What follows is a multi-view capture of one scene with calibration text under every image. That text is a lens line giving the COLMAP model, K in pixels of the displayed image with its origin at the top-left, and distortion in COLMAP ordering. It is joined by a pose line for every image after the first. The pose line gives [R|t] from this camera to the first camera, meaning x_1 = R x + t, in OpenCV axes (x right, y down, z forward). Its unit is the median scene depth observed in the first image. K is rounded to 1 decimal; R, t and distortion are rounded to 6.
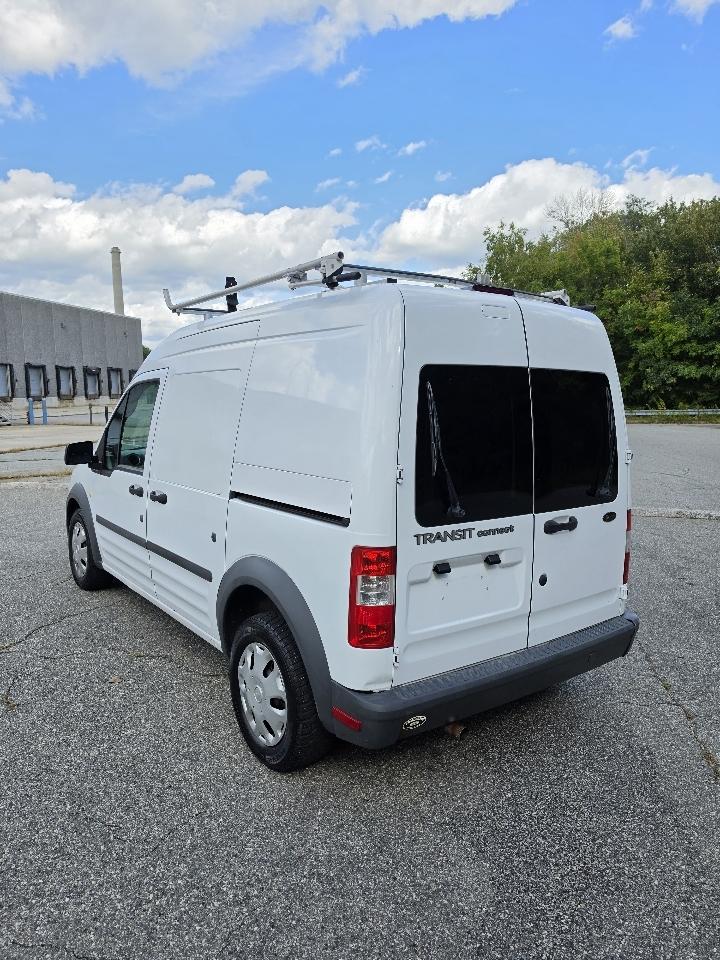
lens RADIAL K [[693.8, 0, 360.0], [0, 693.8, 480.0], [0, 0, 1]] dist [-0.008228, -0.007380]
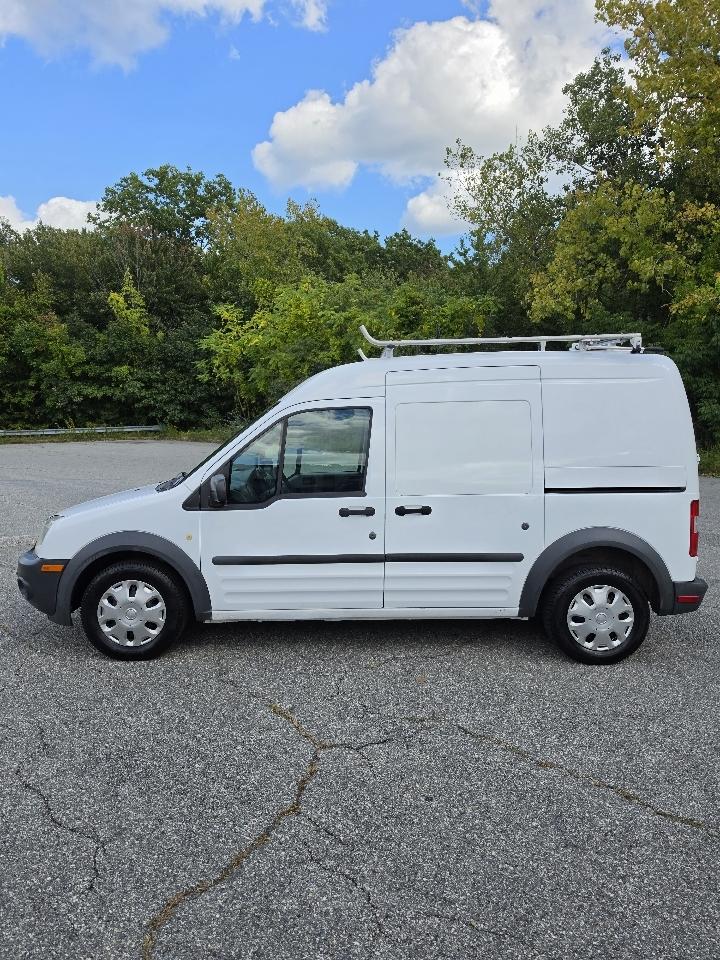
lens RADIAL K [[693.8, 0, 360.0], [0, 693.8, 480.0], [0, 0, 1]] dist [-0.008228, -0.007380]
pose [[0.592795, -0.087732, 0.800560, -0.142348], [0.108892, 0.993652, 0.028261, -0.007569], [-0.797958, 0.070422, 0.598585, 0.043901]]
